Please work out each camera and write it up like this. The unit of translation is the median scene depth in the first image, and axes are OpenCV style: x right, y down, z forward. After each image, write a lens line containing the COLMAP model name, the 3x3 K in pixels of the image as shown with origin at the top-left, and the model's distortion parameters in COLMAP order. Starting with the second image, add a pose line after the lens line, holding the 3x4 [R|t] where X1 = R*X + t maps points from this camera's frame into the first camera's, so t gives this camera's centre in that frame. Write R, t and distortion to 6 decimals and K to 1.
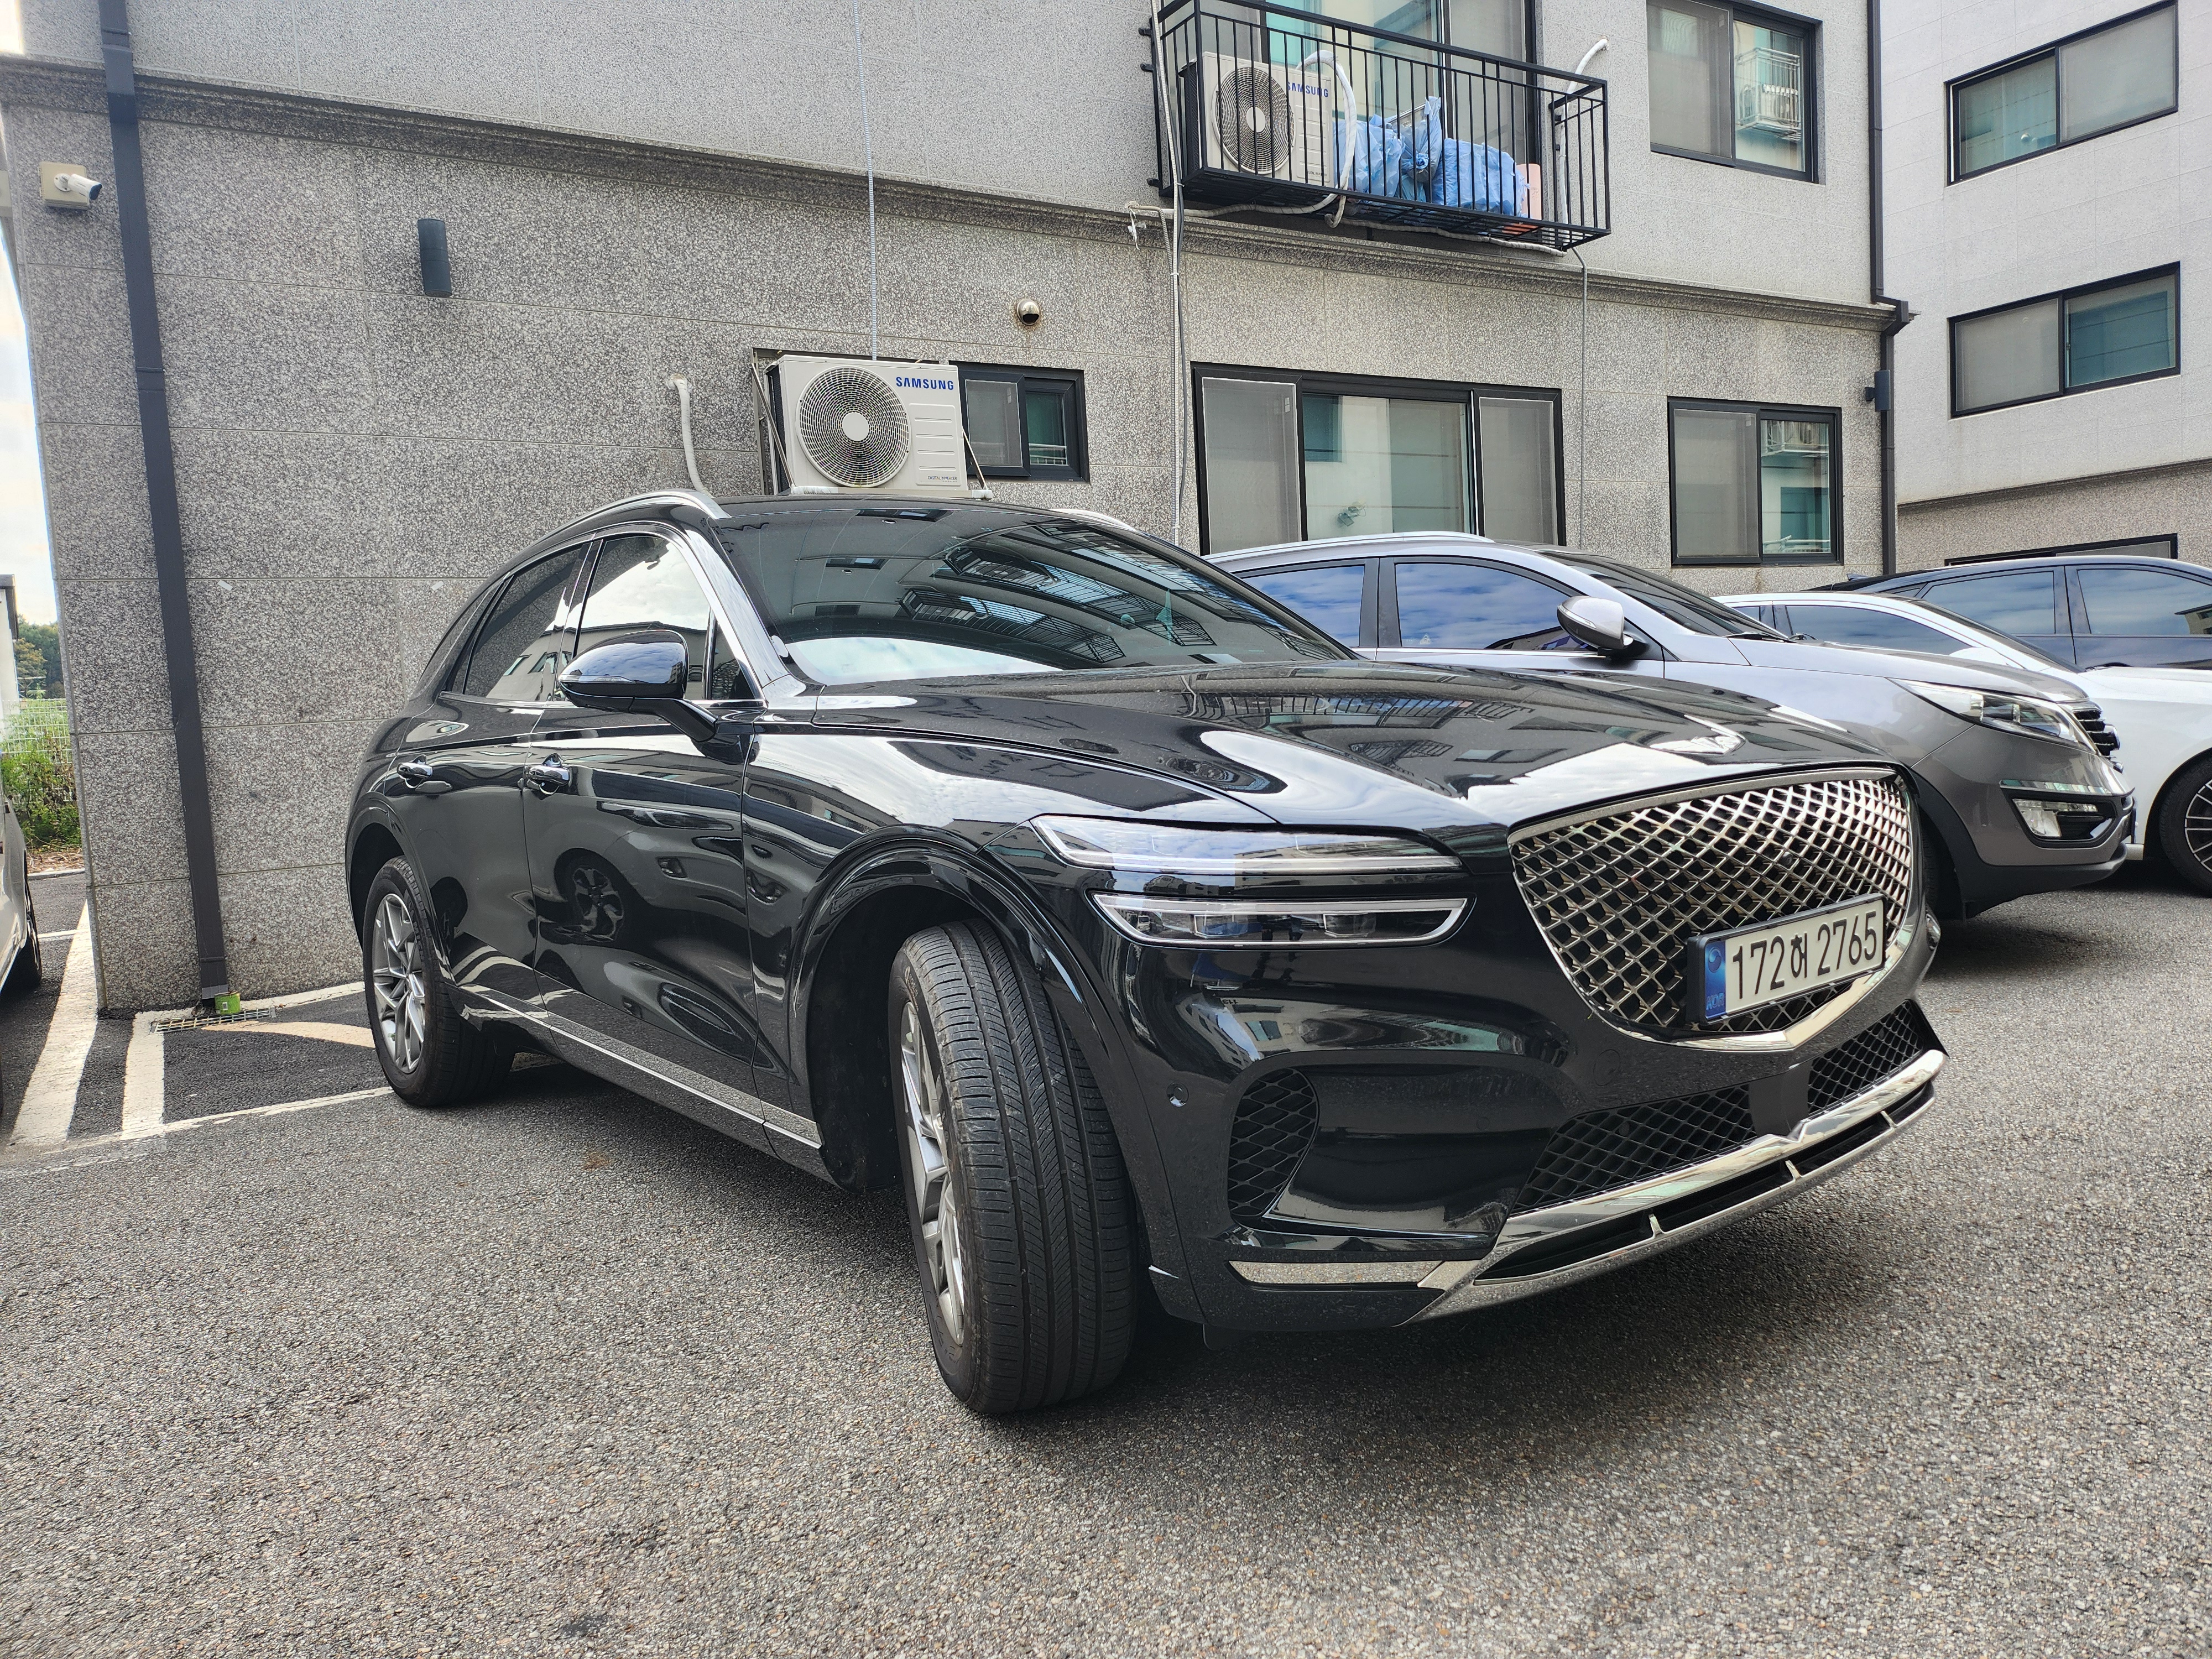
lens RADIAL K [[1538.0, 0, 1136.5], [0, 1538.0, 821.9], [0, 0, 1]] dist [0.064359, -0.062030]
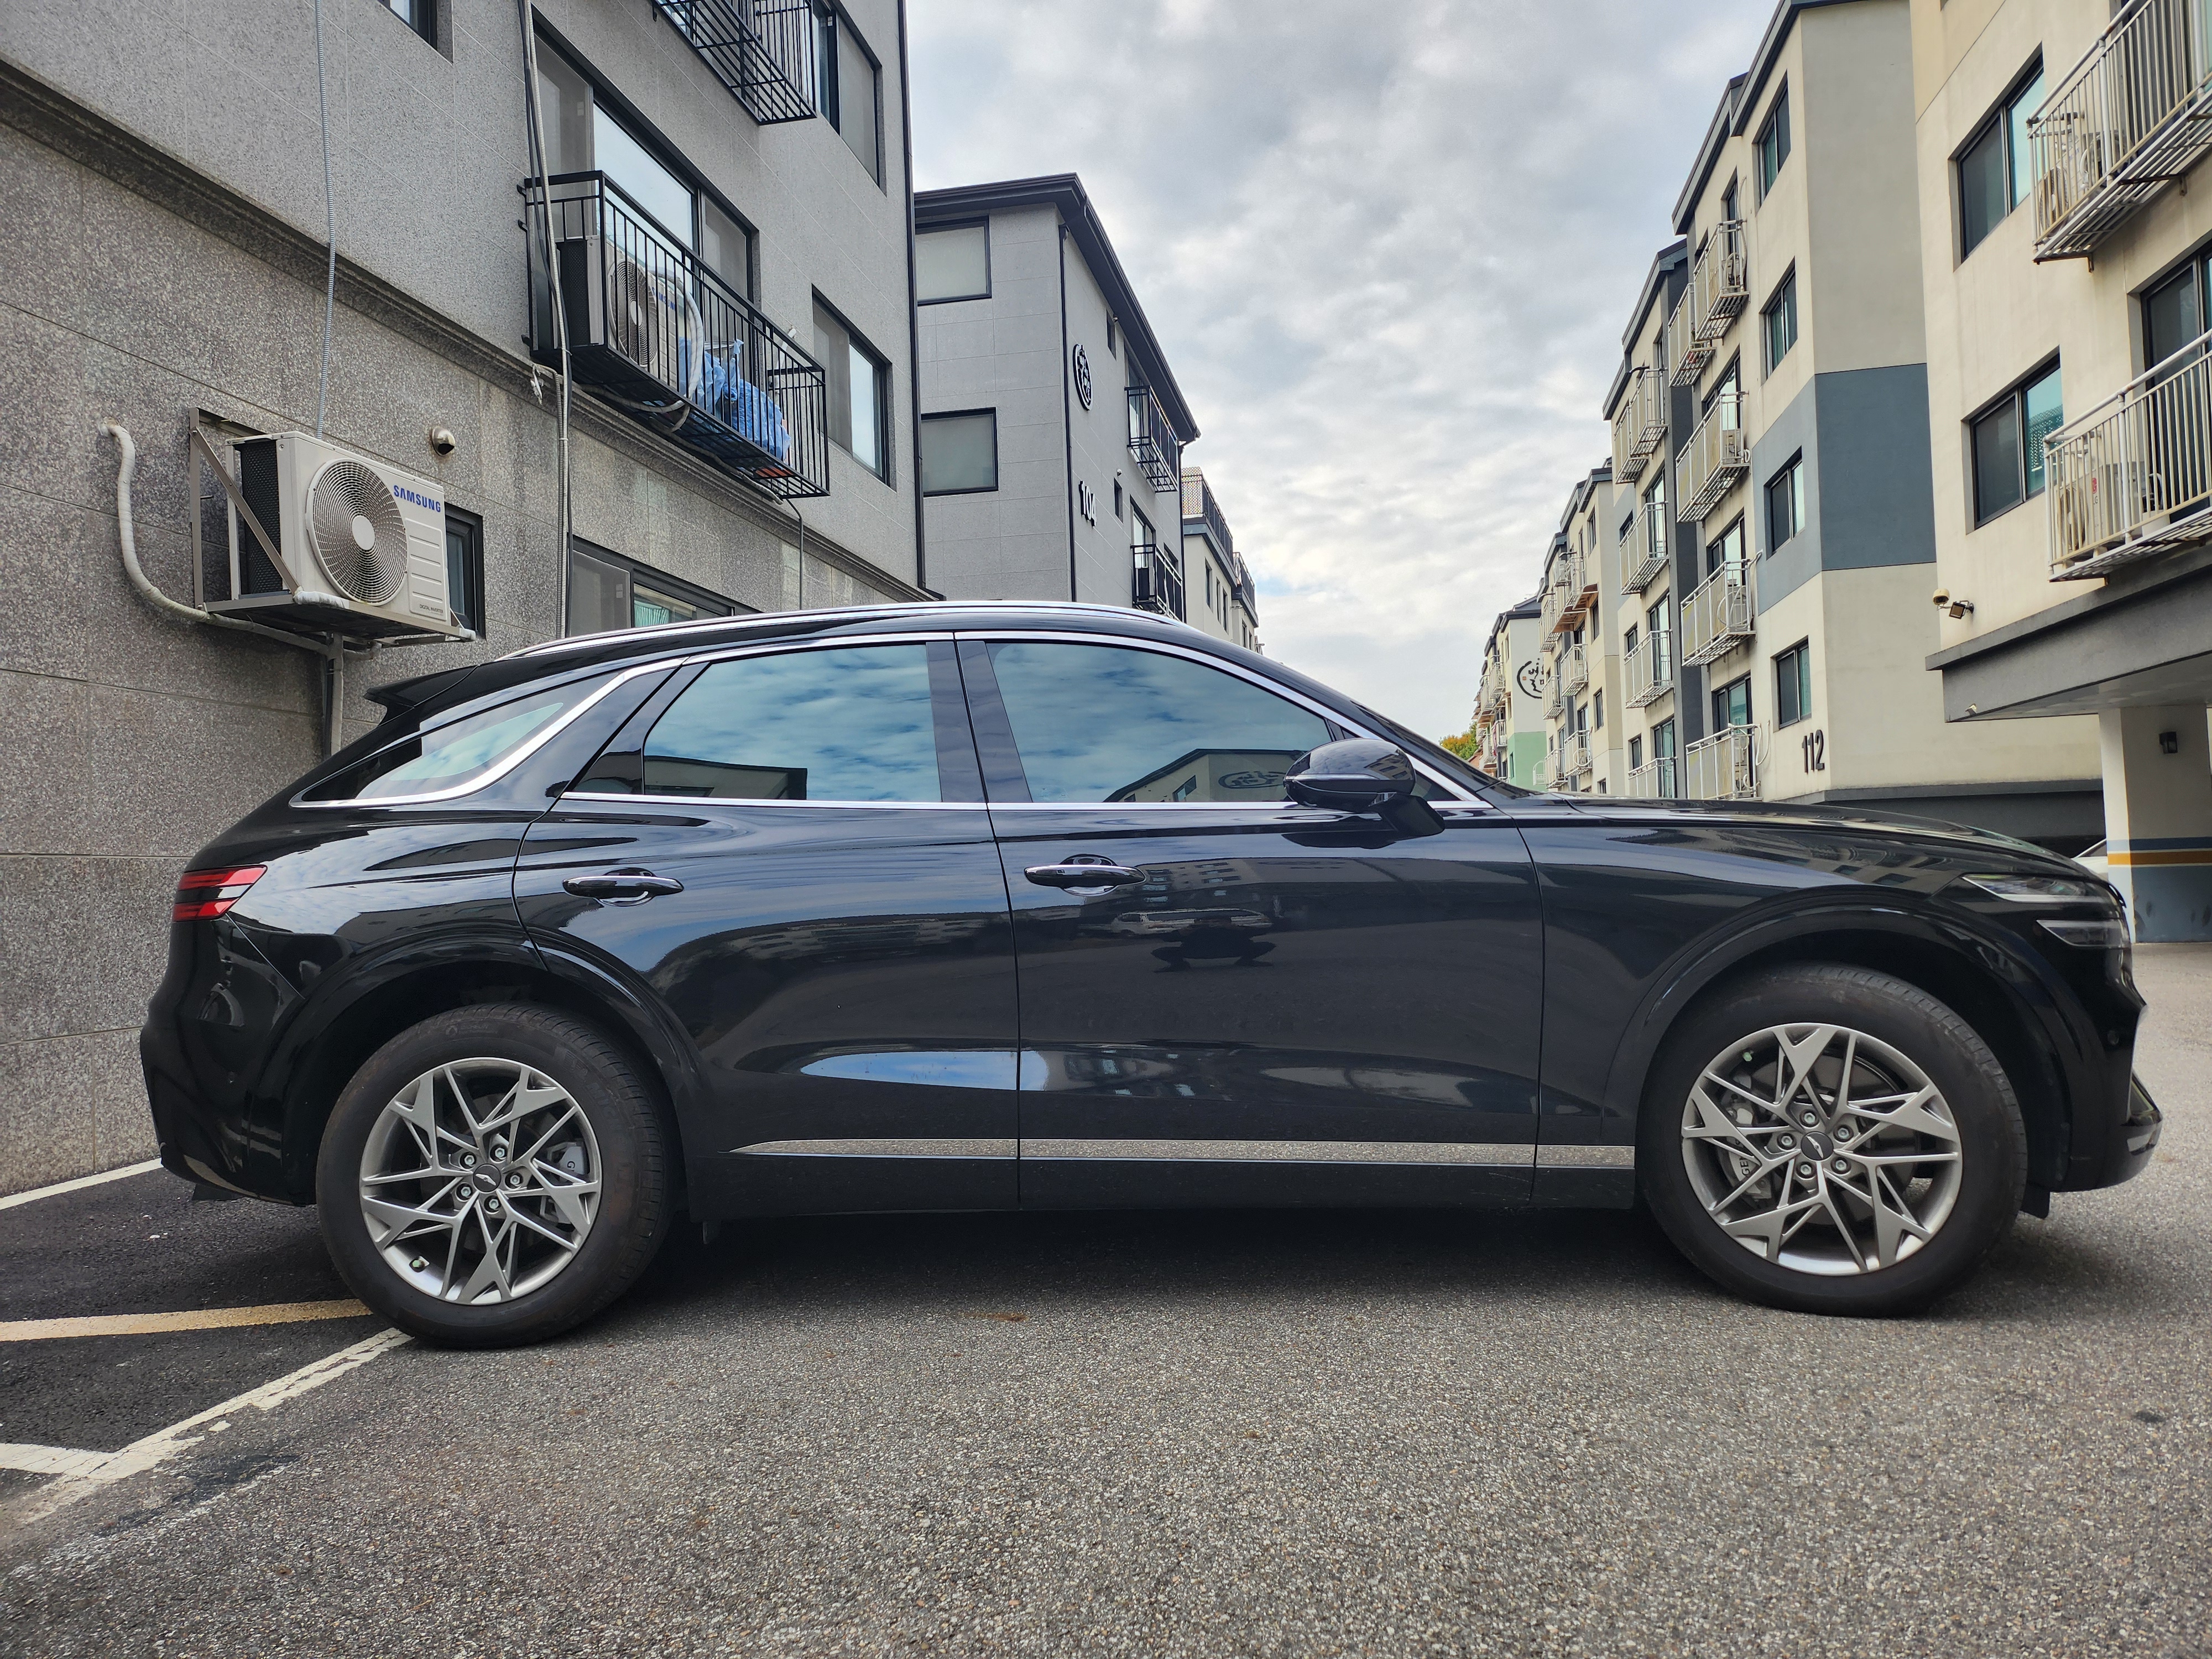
lens RADIAL K [[1538.0, 0, 1136.5], [0, 1538.0, 821.9], [0, 0, 1]] dist [0.064359, -0.062030]
pose [[0.681537, 0.062455, 0.729113, -0.508567], [0.055441, 0.989081, -0.136547, 0.034116], [-0.729680, 0.133484, 0.670633, 0.166702]]
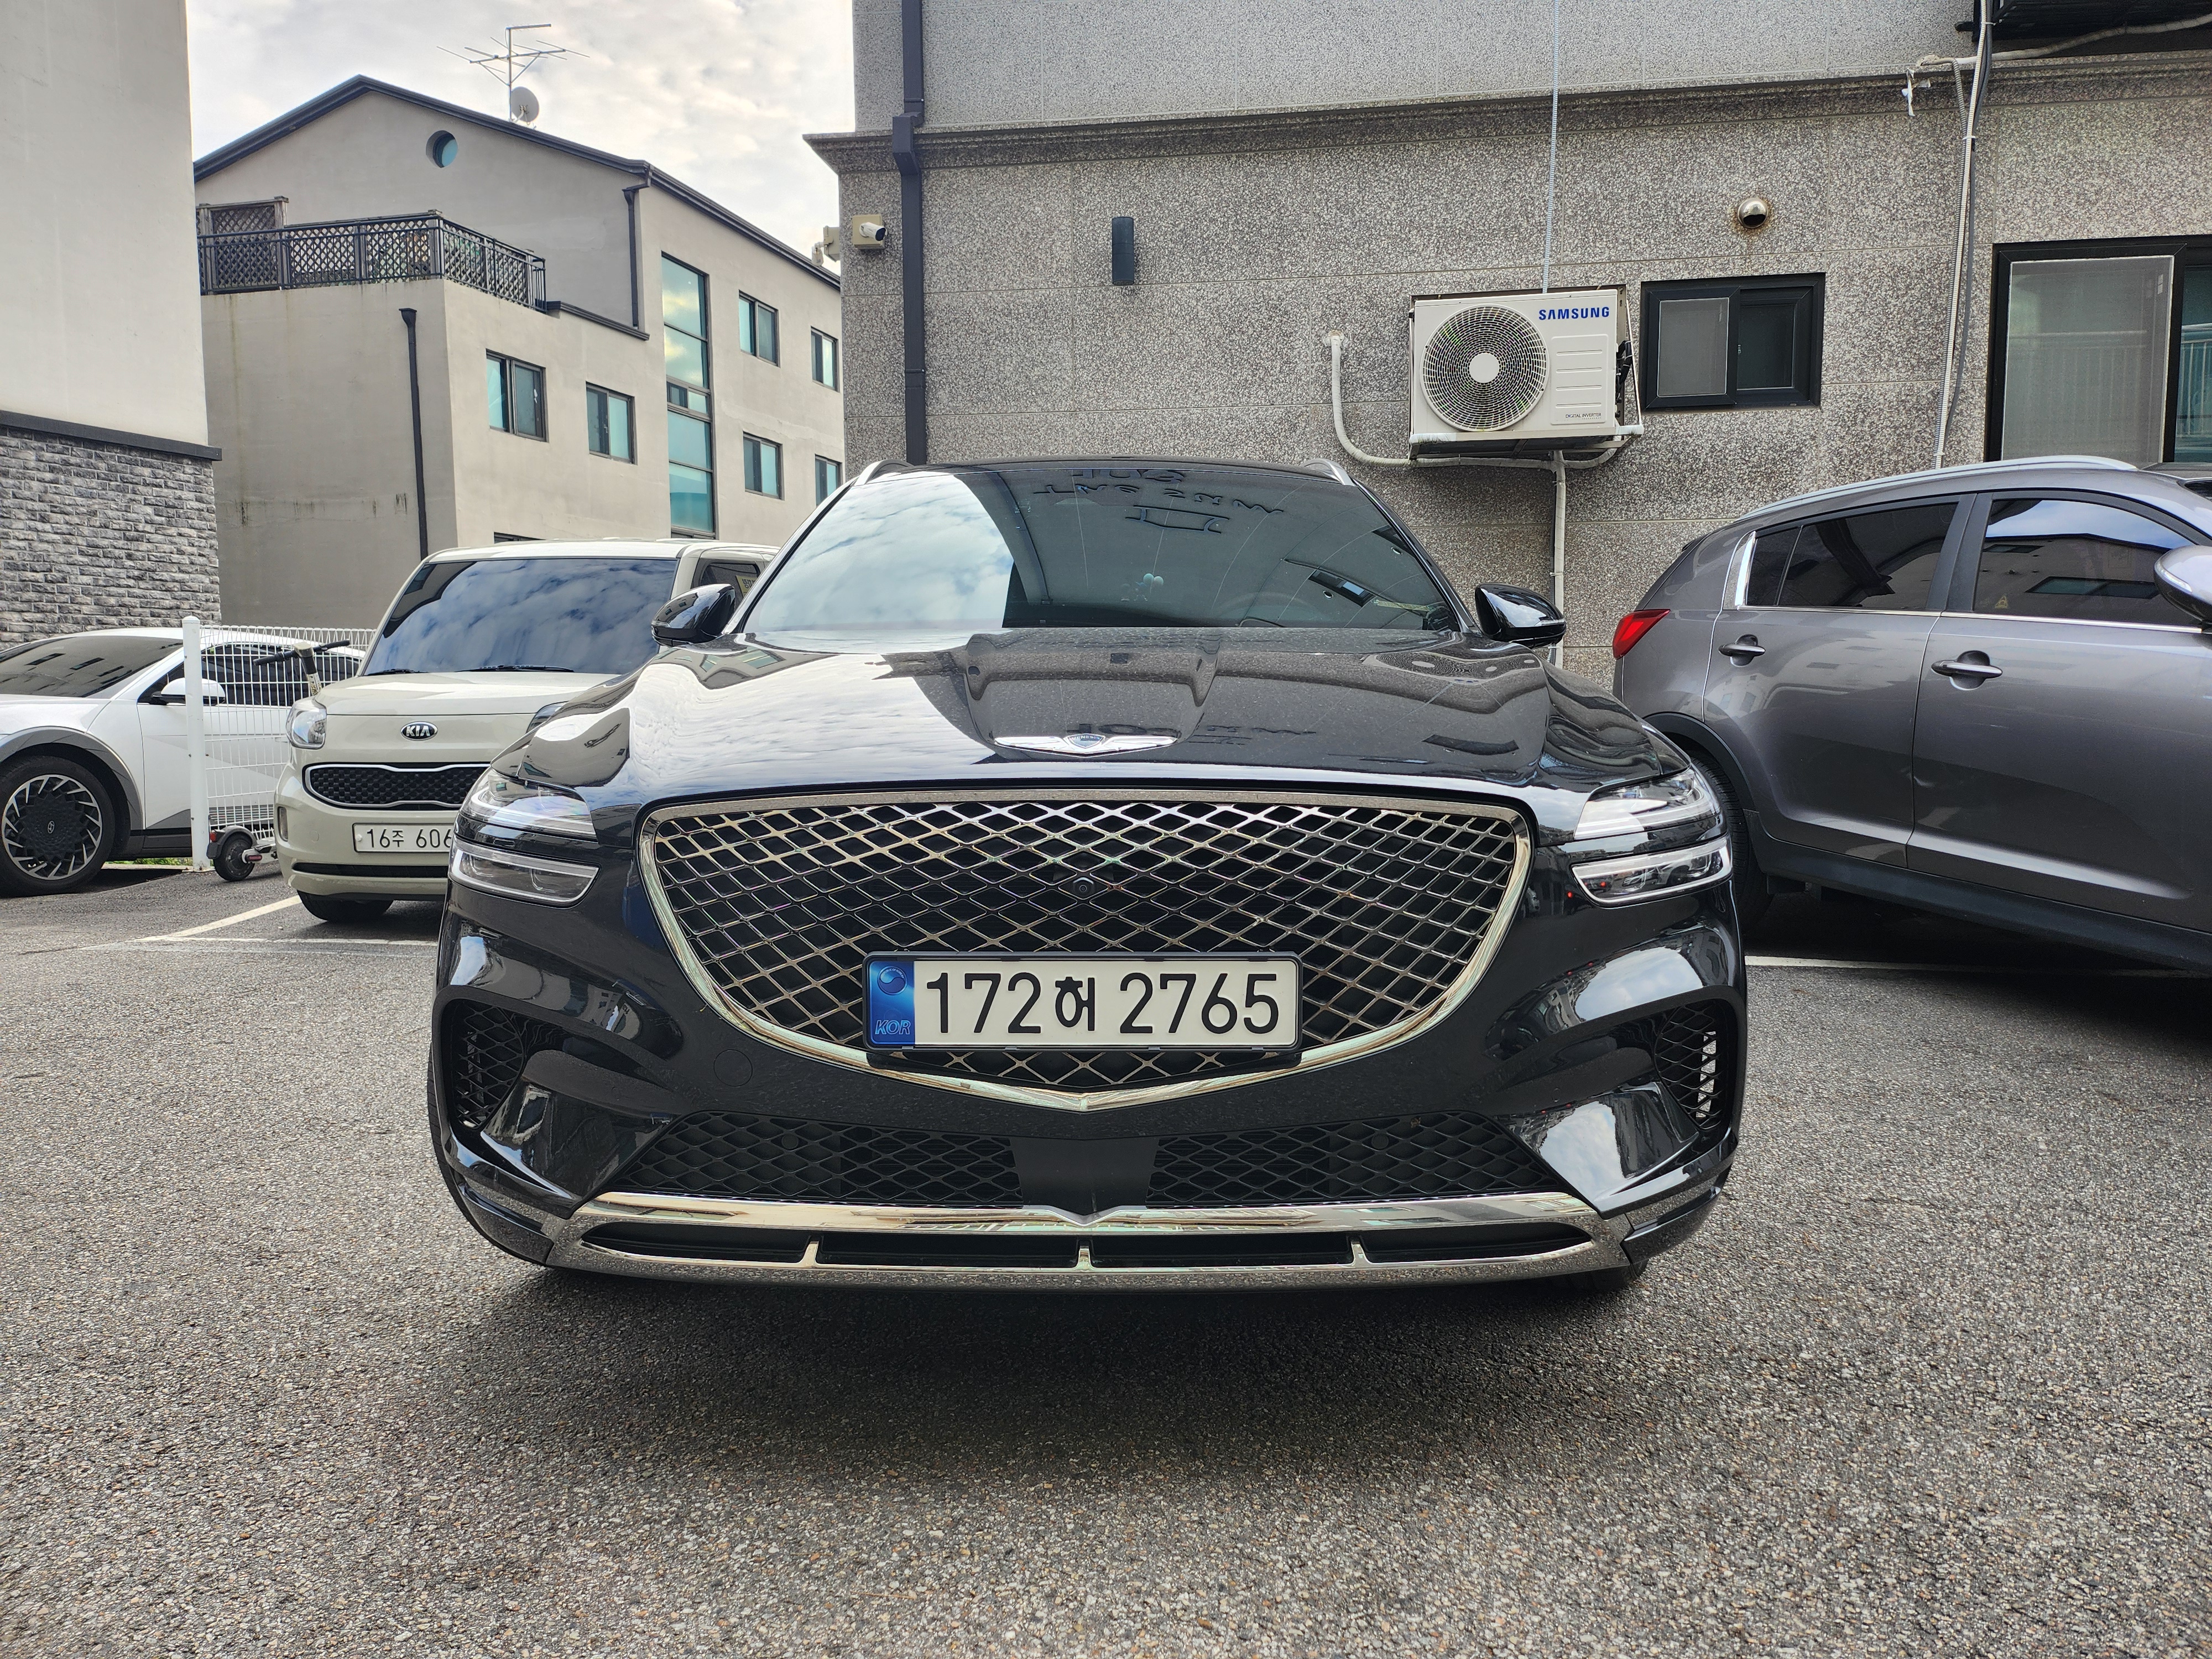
lens RADIAL K [[1538.0, 0, 1136.5], [0, 1538.0, 821.9], [0, 0, 1]] dist [0.064359, -0.062030]
pose [[0.763650, 0.112422, -0.635767, 0.305970], [-0.089067, 0.993652, 0.068723, -0.021904], [0.639457, 0.004146, 0.768815, 0.123136]]
